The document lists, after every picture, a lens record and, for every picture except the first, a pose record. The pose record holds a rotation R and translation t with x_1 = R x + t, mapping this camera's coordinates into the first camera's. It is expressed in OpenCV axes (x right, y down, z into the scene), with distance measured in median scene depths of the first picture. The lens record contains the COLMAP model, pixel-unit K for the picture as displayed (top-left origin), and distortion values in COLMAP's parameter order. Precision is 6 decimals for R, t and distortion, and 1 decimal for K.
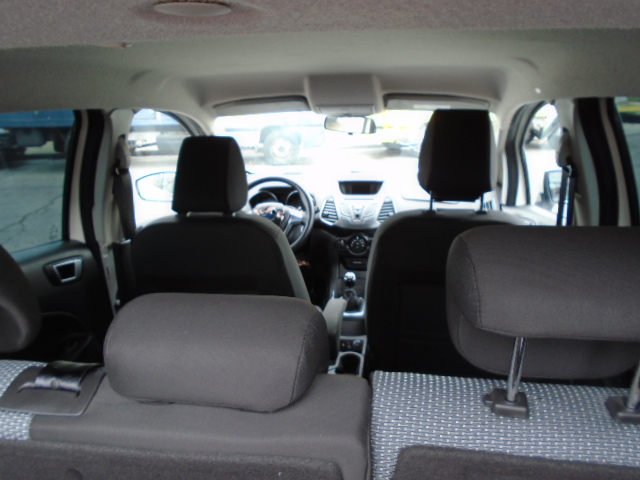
lens RADIAL K [[484.1, 0, 312.6], [0, 484.1, 237.8], [0, 0, 1]] dist [-0.009264, 0.000749]
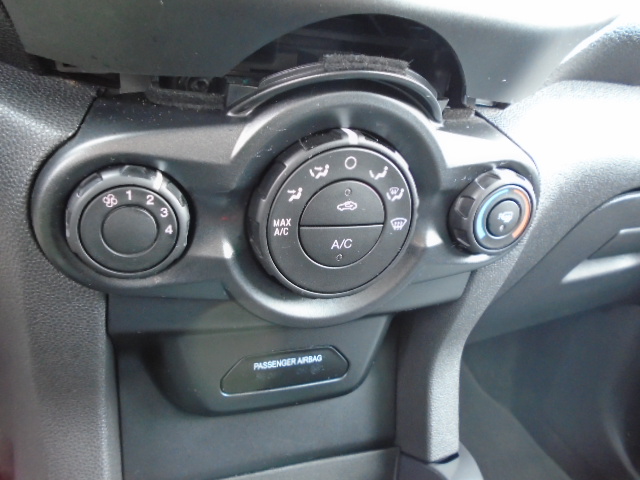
lens RADIAL K [[496.9, 0, 318.5], [0, 496.9, 237.7], [0, 0, 1]] dist [-0.005738, -0.001992]
pose [[0.873453, -0.083112, 0.479763, 0.045024], [0.005463, 0.986935, 0.161026, 0.003630], [-0.486878, -0.138027, 0.862496, 0.920419]]
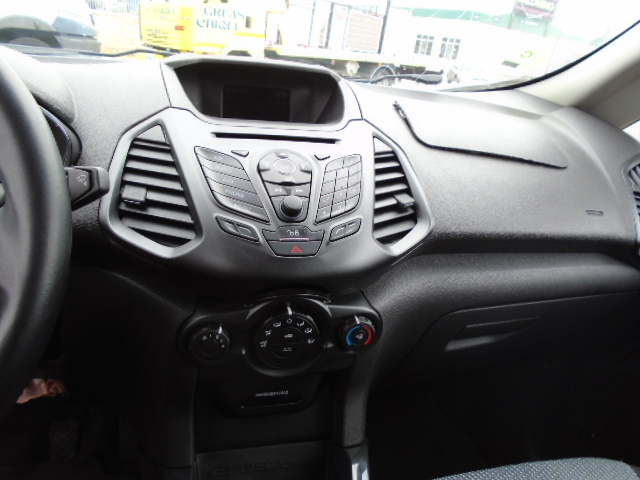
lens RADIAL K [[484.1, 0, 312.6], [0, 484.1, 237.8], [0, 0, 1]] dist [-0.009264, 0.000749]
pose [[0.907170, -0.038506, 0.419000, 0.008935], [-0.005449, 0.994645, 0.103205, -0.056860], [-0.420730, -0.095907, 0.902102, 0.789559]]
